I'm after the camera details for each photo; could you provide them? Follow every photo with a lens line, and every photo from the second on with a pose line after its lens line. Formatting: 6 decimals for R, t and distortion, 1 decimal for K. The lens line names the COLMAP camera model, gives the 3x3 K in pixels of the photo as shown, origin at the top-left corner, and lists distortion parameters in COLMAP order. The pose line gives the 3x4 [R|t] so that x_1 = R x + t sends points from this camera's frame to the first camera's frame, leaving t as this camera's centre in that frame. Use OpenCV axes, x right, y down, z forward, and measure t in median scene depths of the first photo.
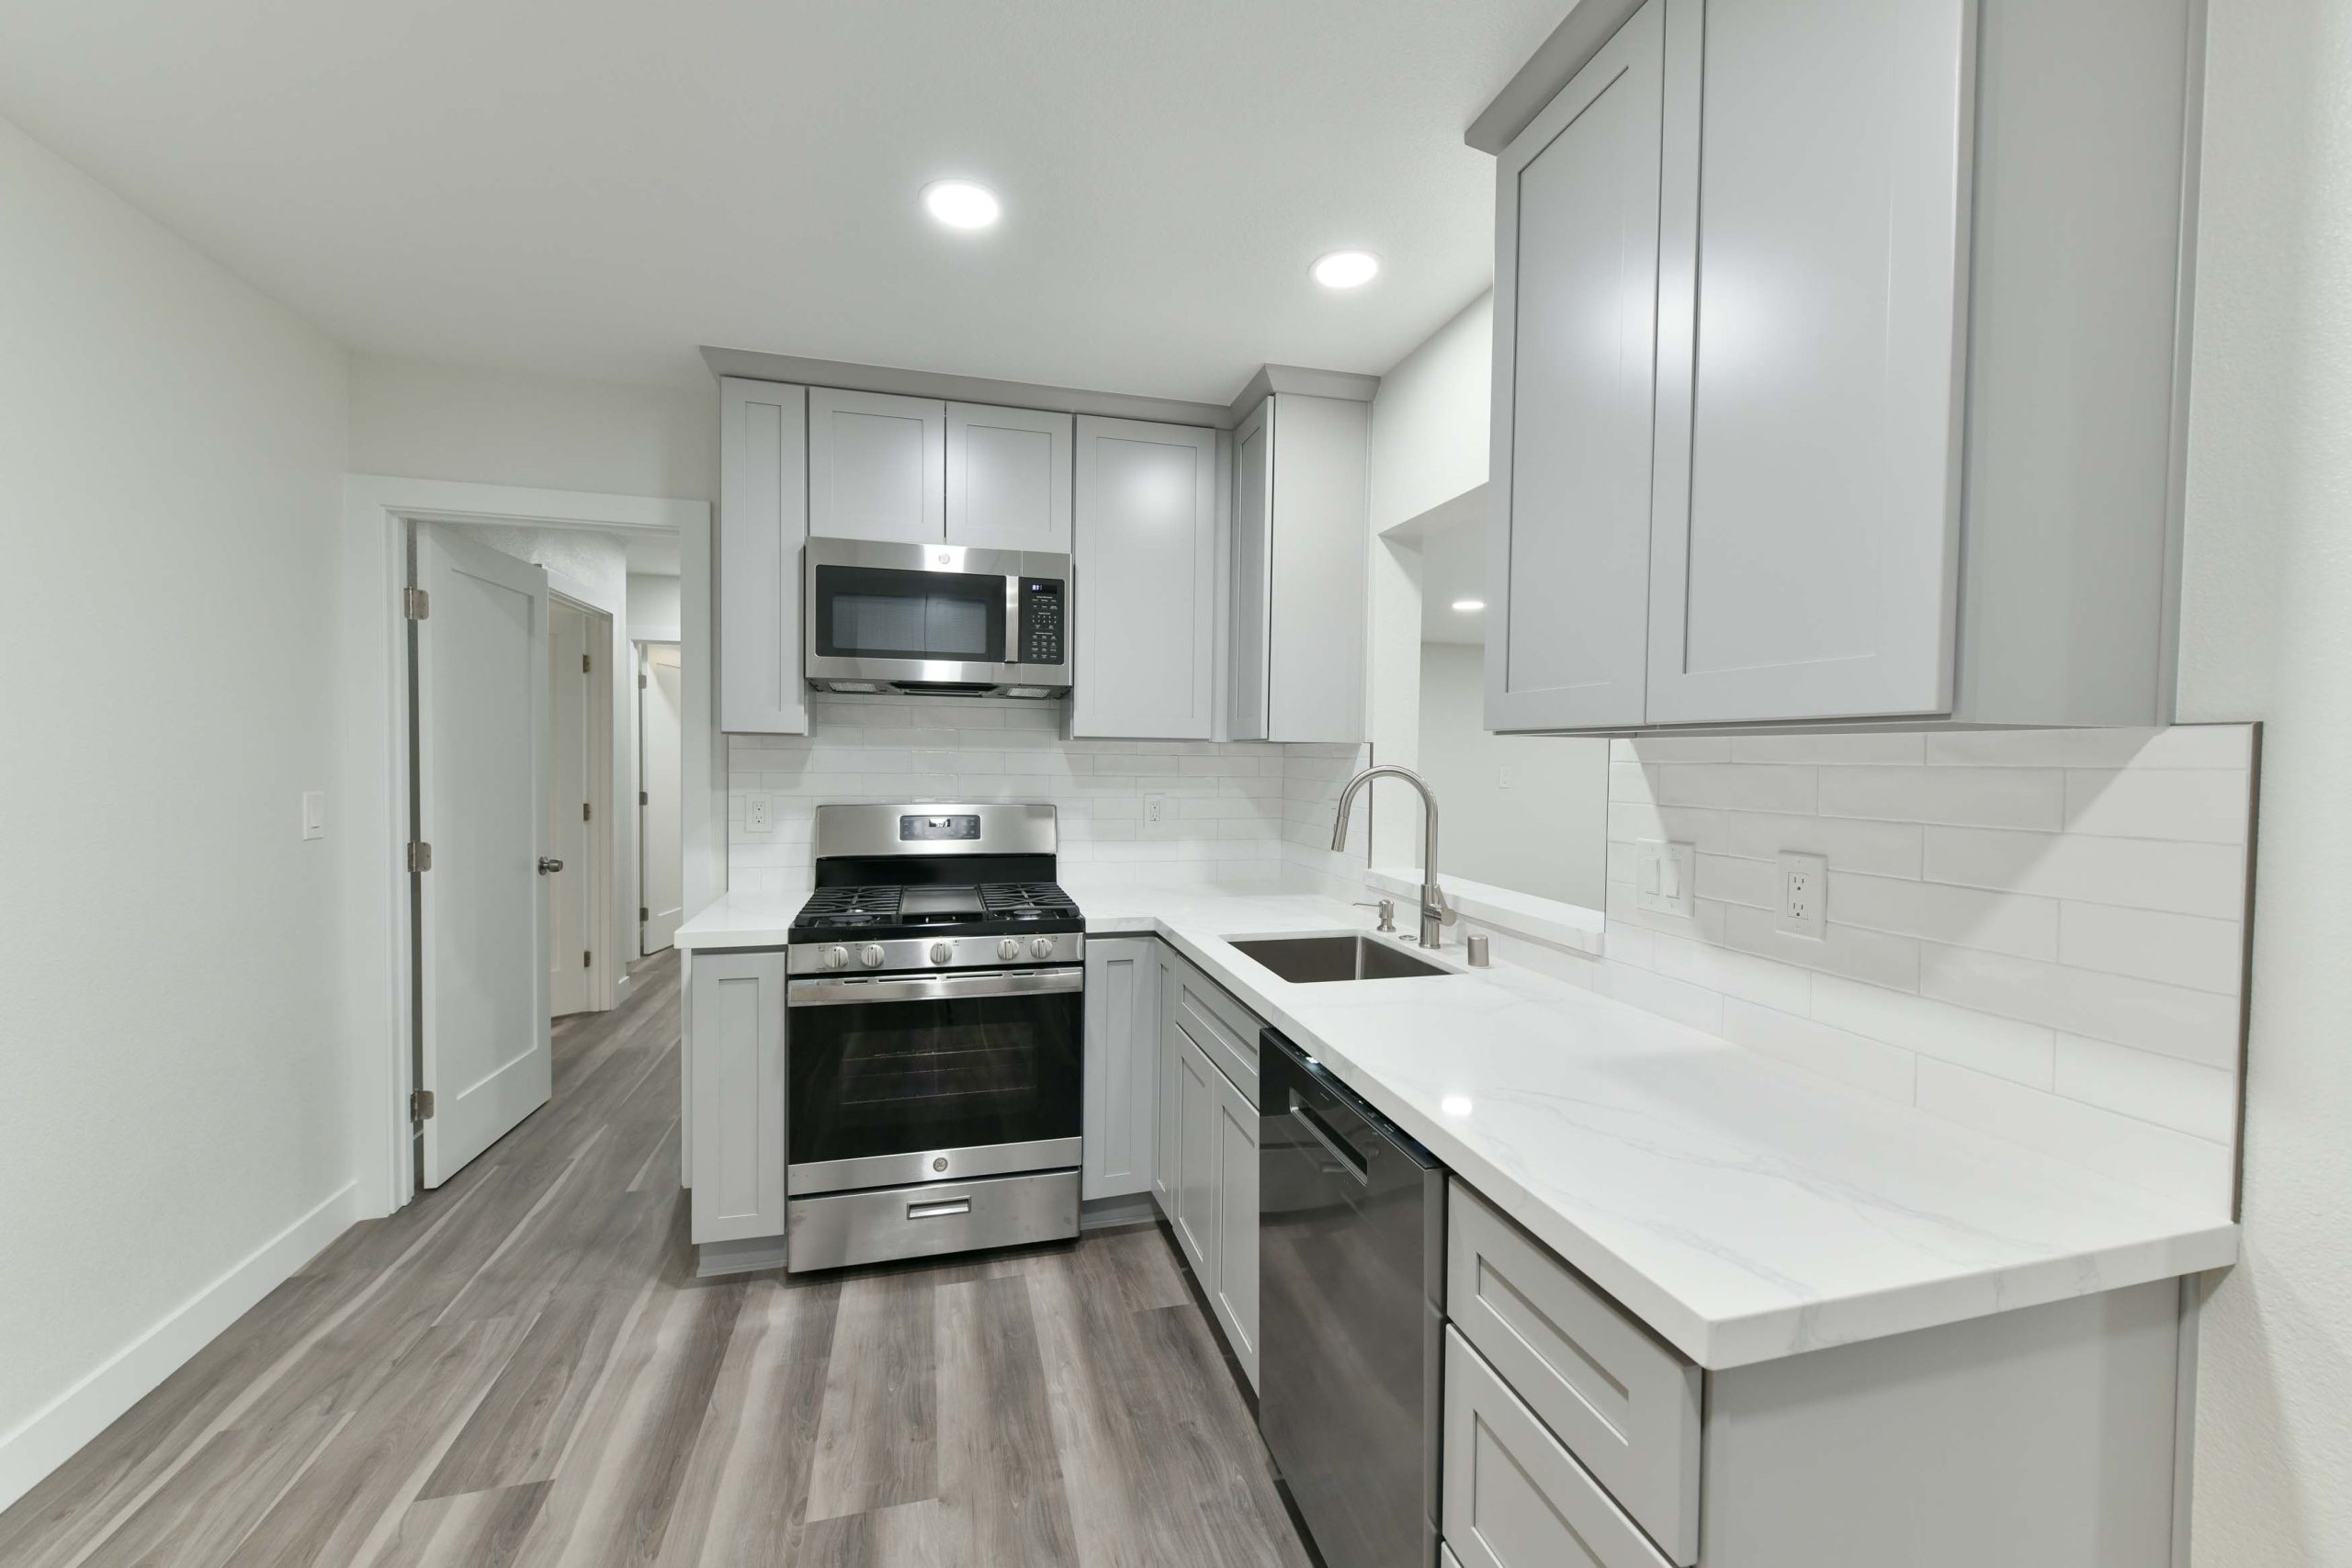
lens RADIAL K [[925.2, 0, 1172.1], [0, 925.2, 780.6], [0, 0, 1]] dist [0.003625, -0.001609]
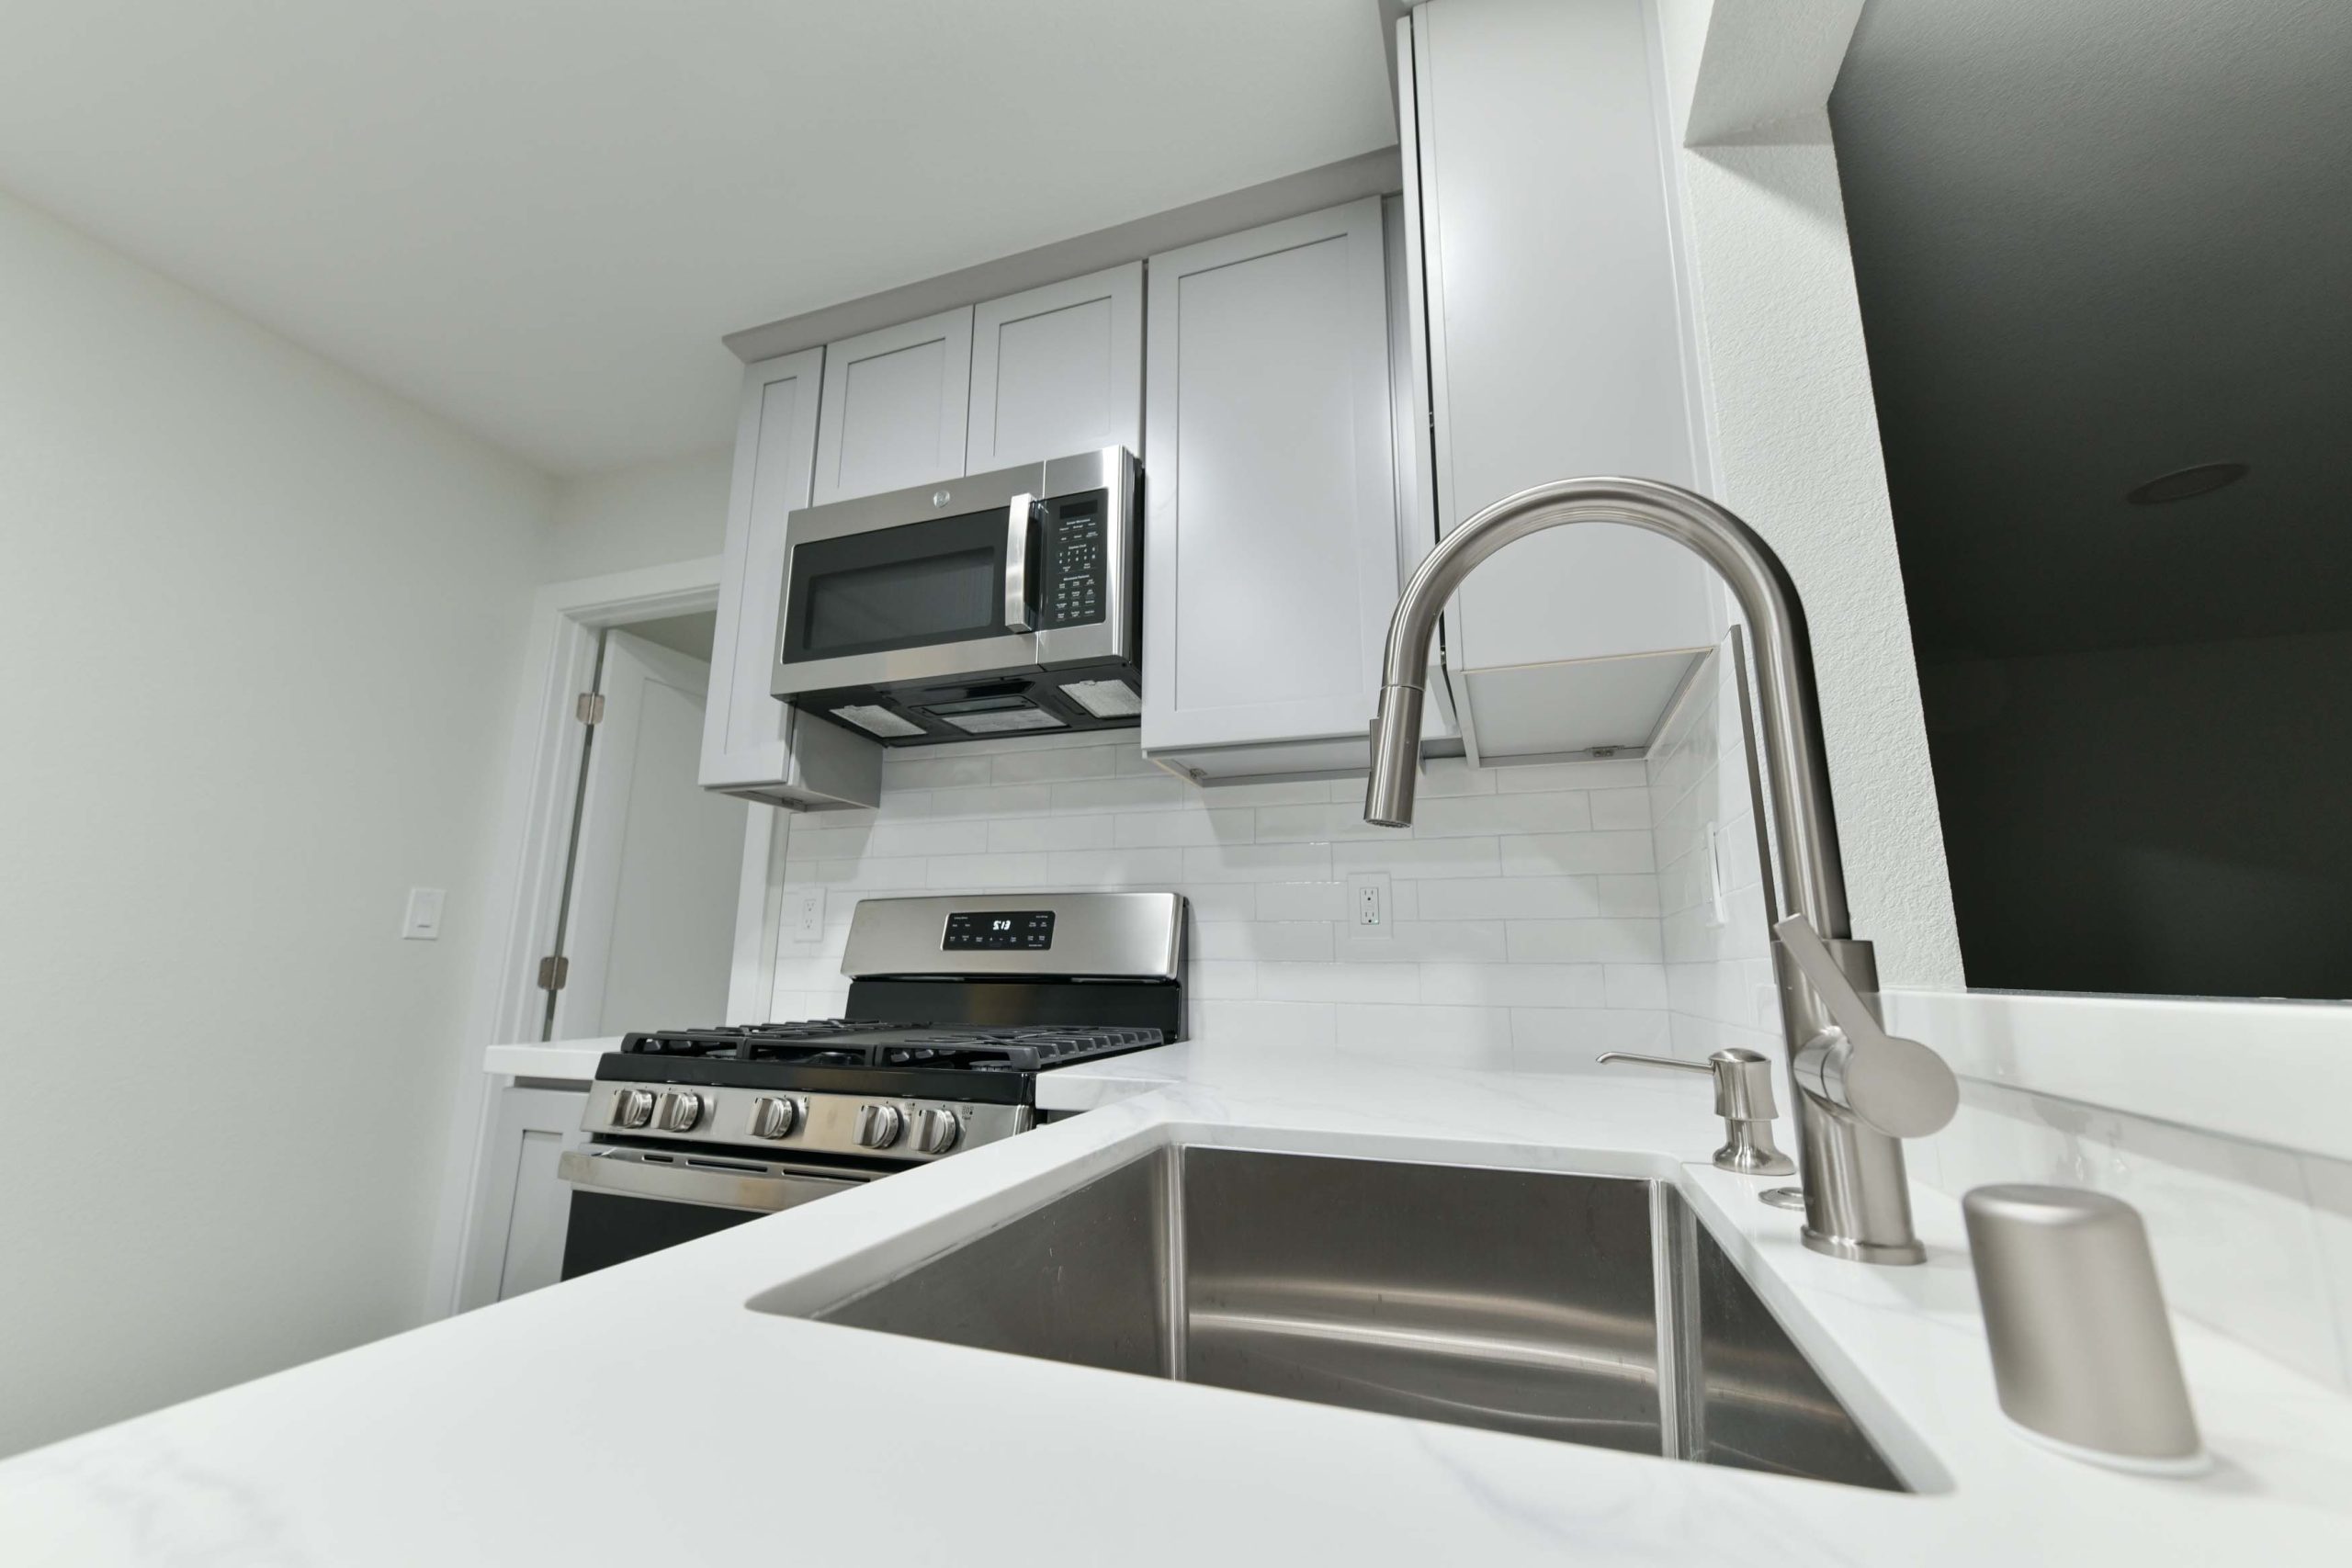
lens RADIAL K [[925.2, 0, 1172.9], [0, 925.2, 774.7], [0, 0, 1]] dist [0.003625, -0.001609]
pose [[0.822118, -0.123579, -0.555743, 0.275566], [-0.014746, 0.971208, -0.237778, 0.125847], [0.569126, 0.203676, 0.796625, 0.716330]]
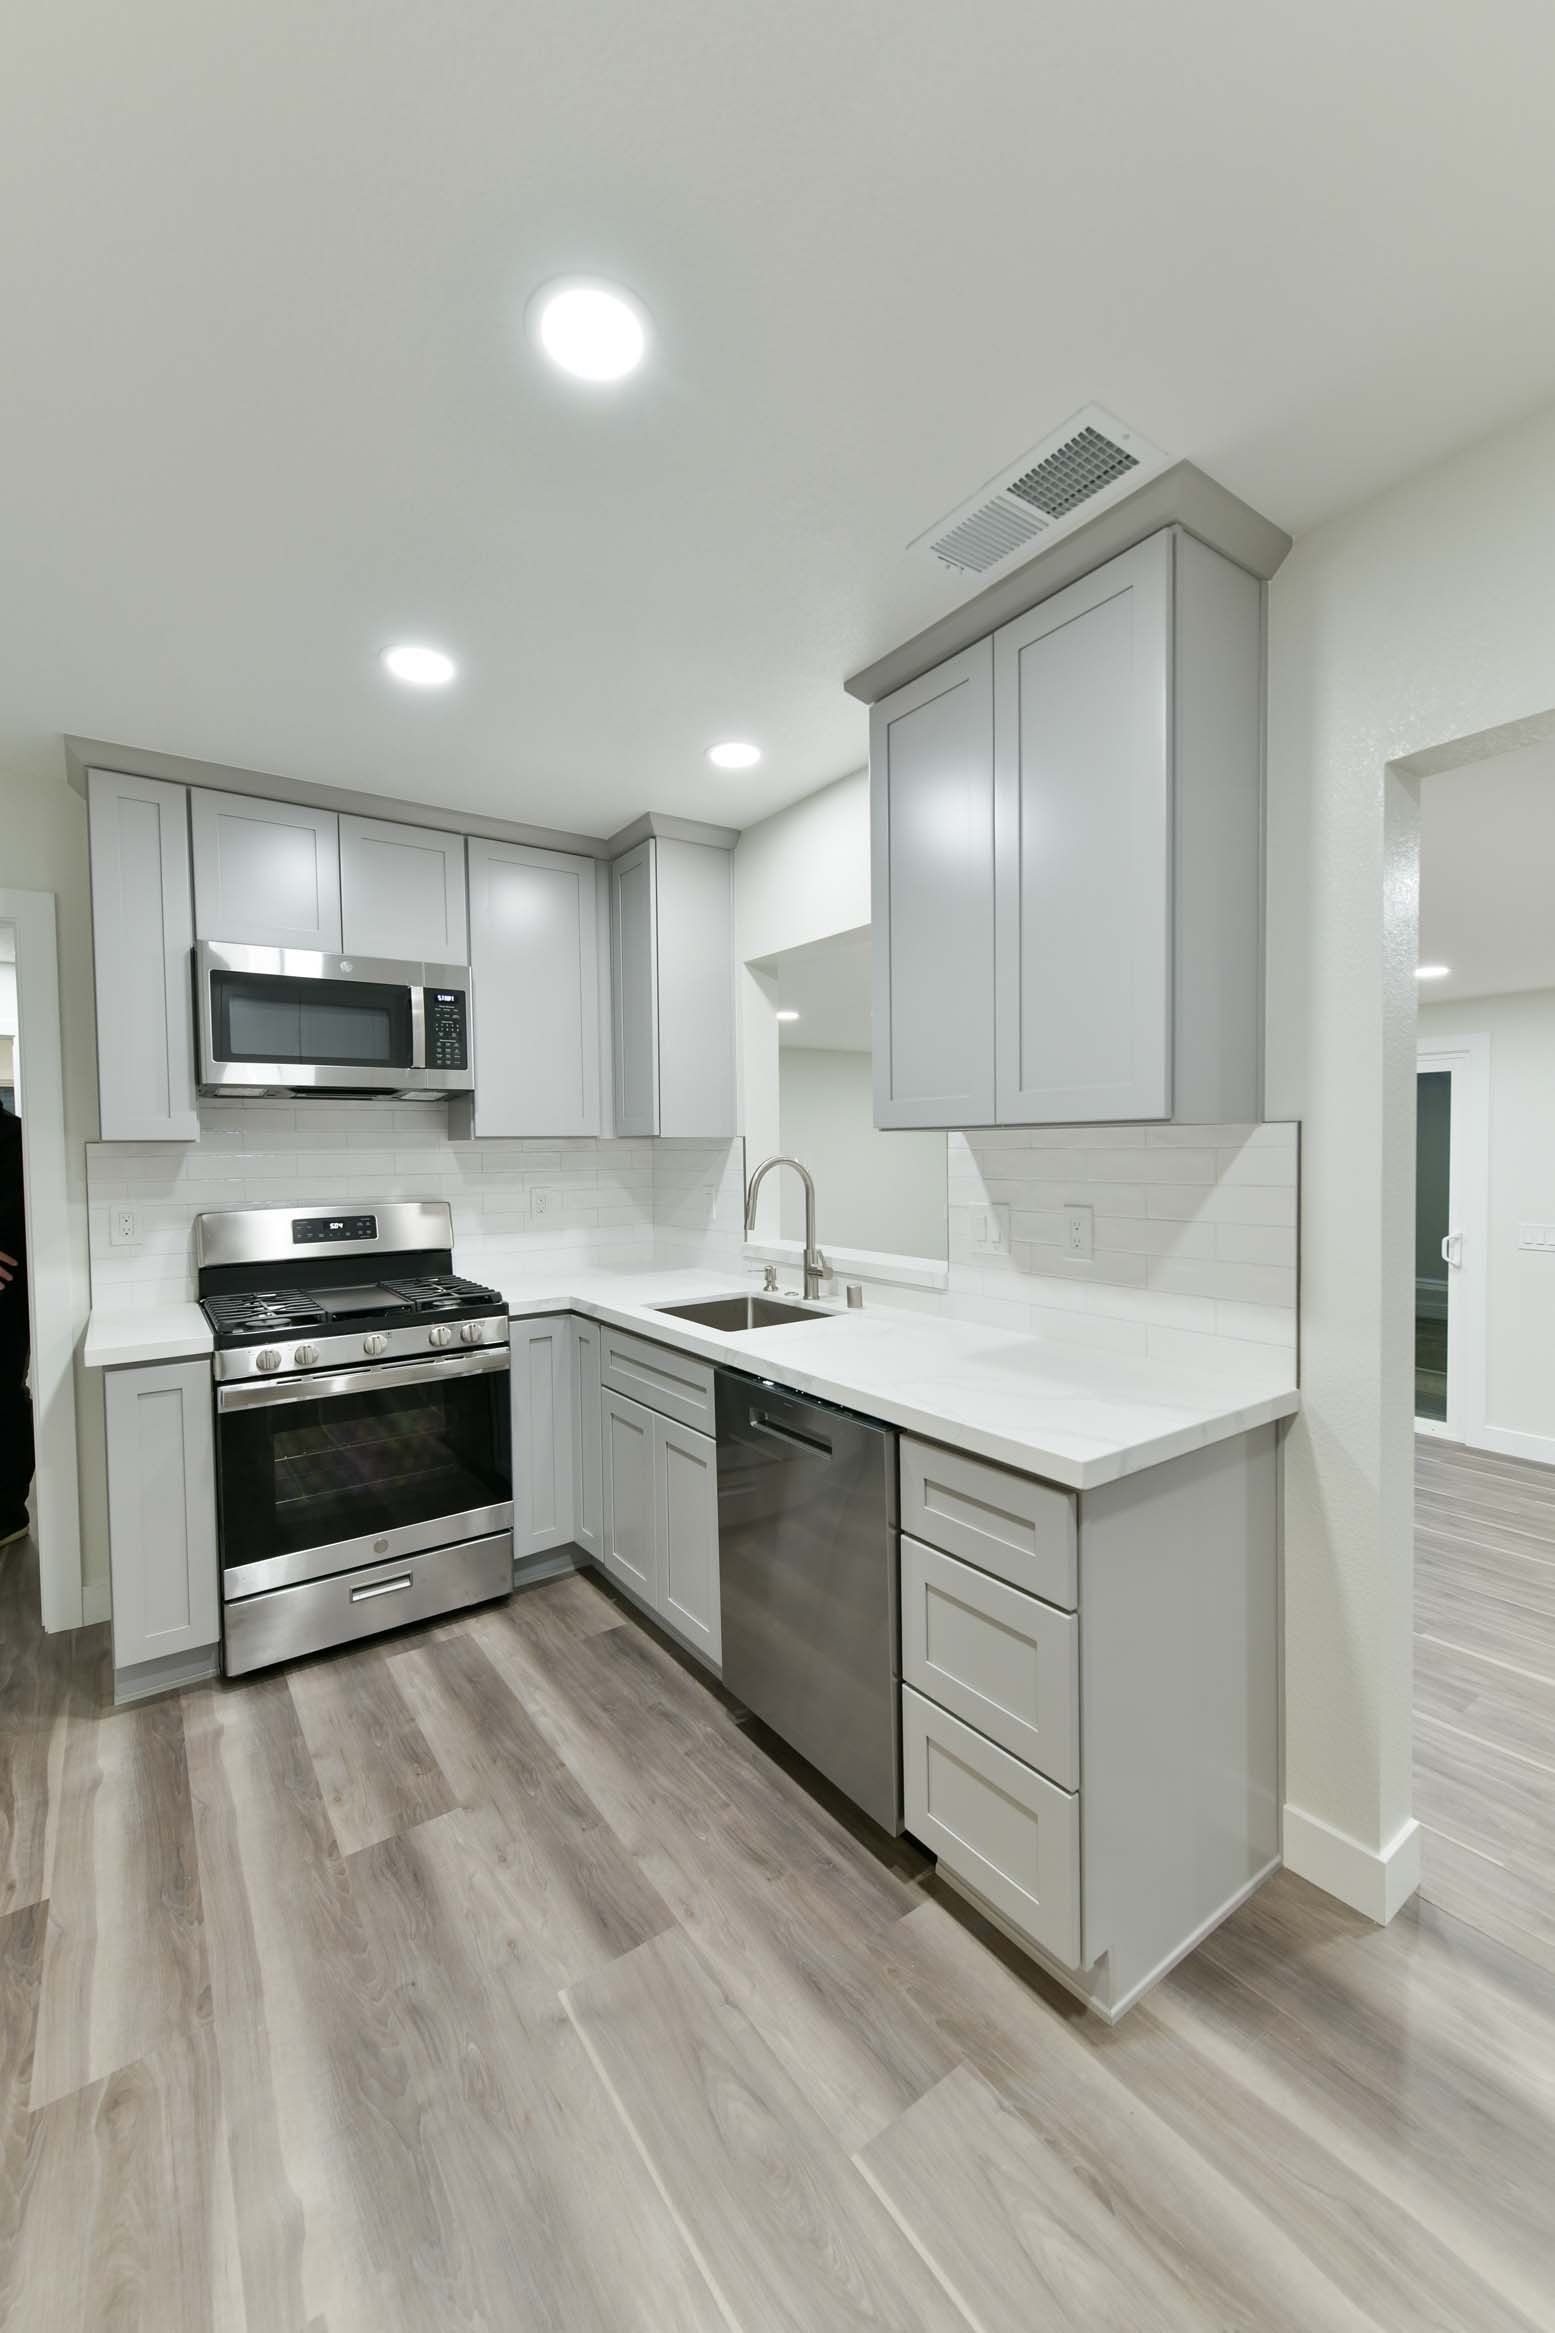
lens RADIAL K [[920.5, 0, 776.7], [0, 920.5, 1175.7], [0, 0, 1]] dist [0.004836, -0.001551]
pose [[0.936405, -0.036677, 0.348998, -0.193687], [0.034712, 0.999327, 0.011885, -0.004095], [-0.349199, 0.000985, 0.937048, -0.154940]]
